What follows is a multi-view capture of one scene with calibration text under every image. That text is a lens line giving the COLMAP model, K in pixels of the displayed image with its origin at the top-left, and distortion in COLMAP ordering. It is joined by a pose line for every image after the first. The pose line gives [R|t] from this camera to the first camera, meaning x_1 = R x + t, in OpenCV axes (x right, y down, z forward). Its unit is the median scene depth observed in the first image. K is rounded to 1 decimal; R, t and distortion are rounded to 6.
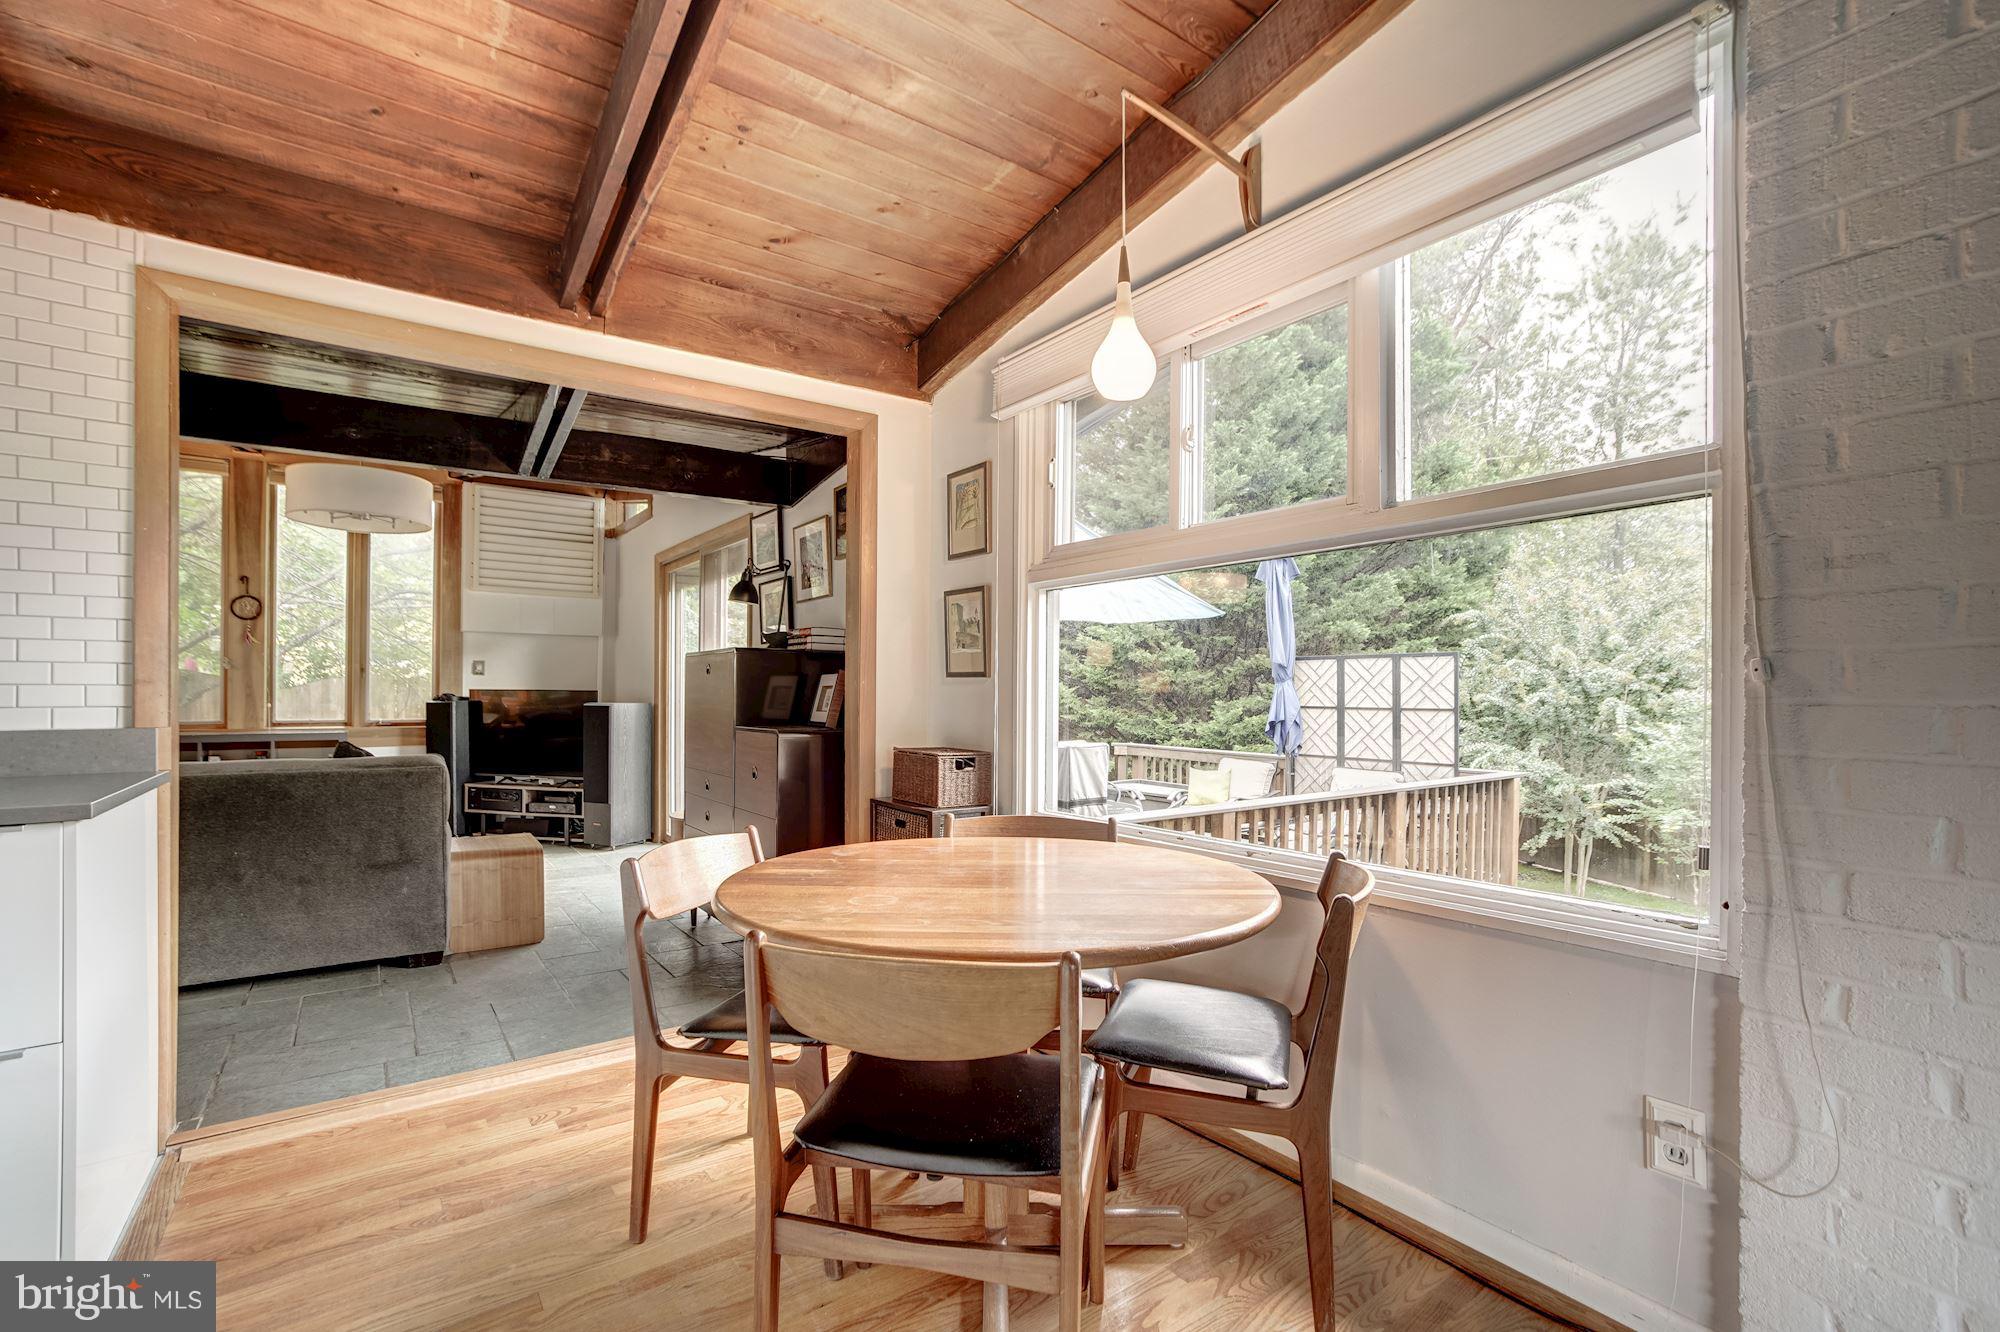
lens RADIAL K [[875.0, 0, 993.5], [0, 875.0, 682.6], [0, 0, 1]] dist [-0.016044, 0.001099]
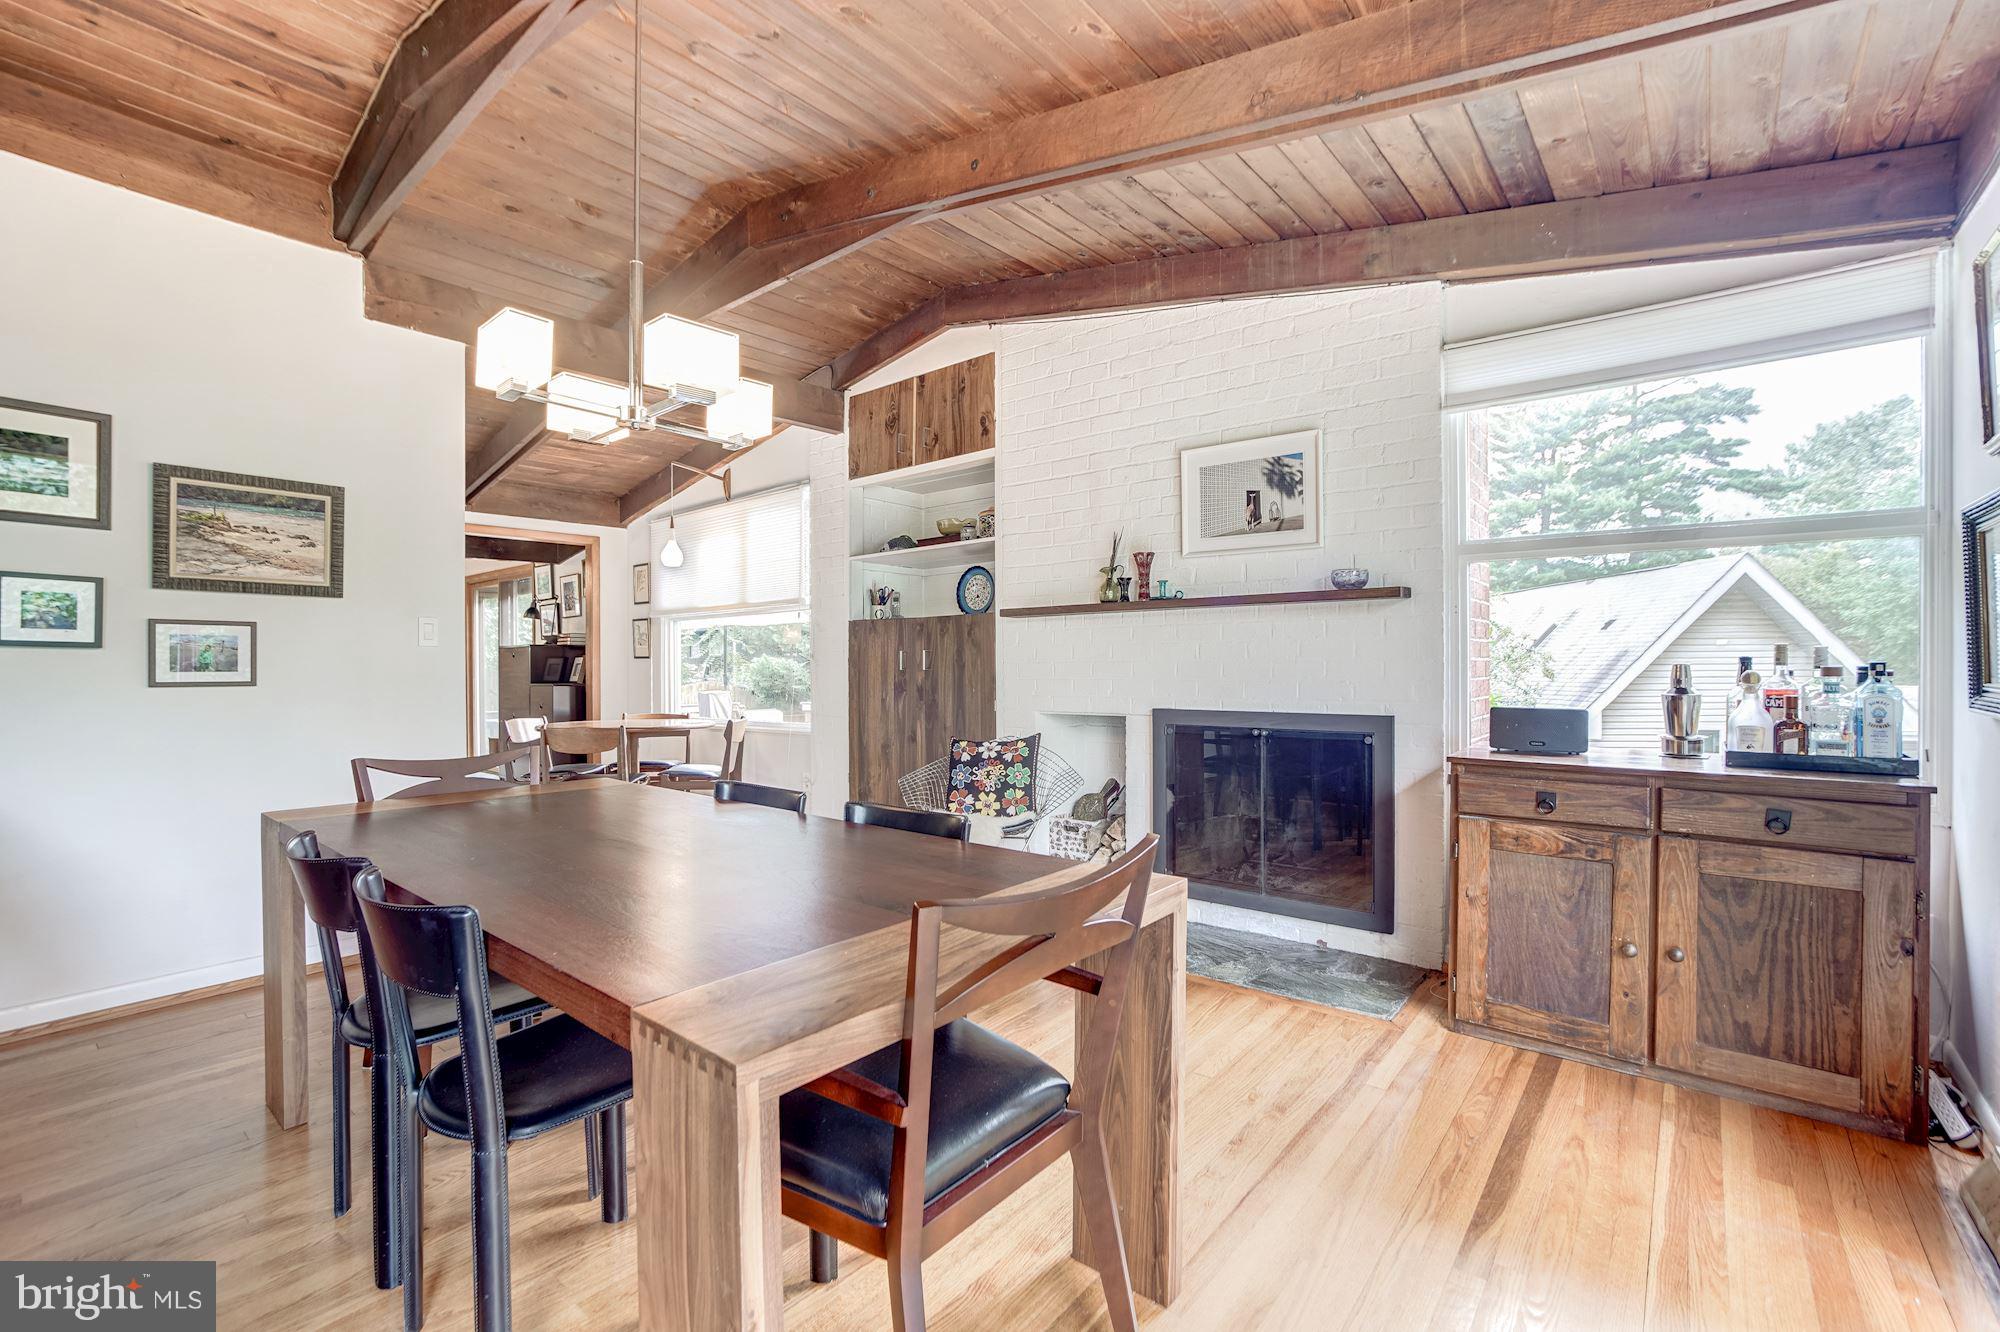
lens RADIAL K [[875.0, 0, 995.5], [0, 875.0, 660.4], [0, 0, 1]] dist [-0.016044, 0.001099]
pose [[0.974669, -0.012306, 0.223313, 0.275248], [0.011971, 0.999924, 0.002853, 0.003473], [-0.223331, -0.000107, 0.974743, -1.083068]]
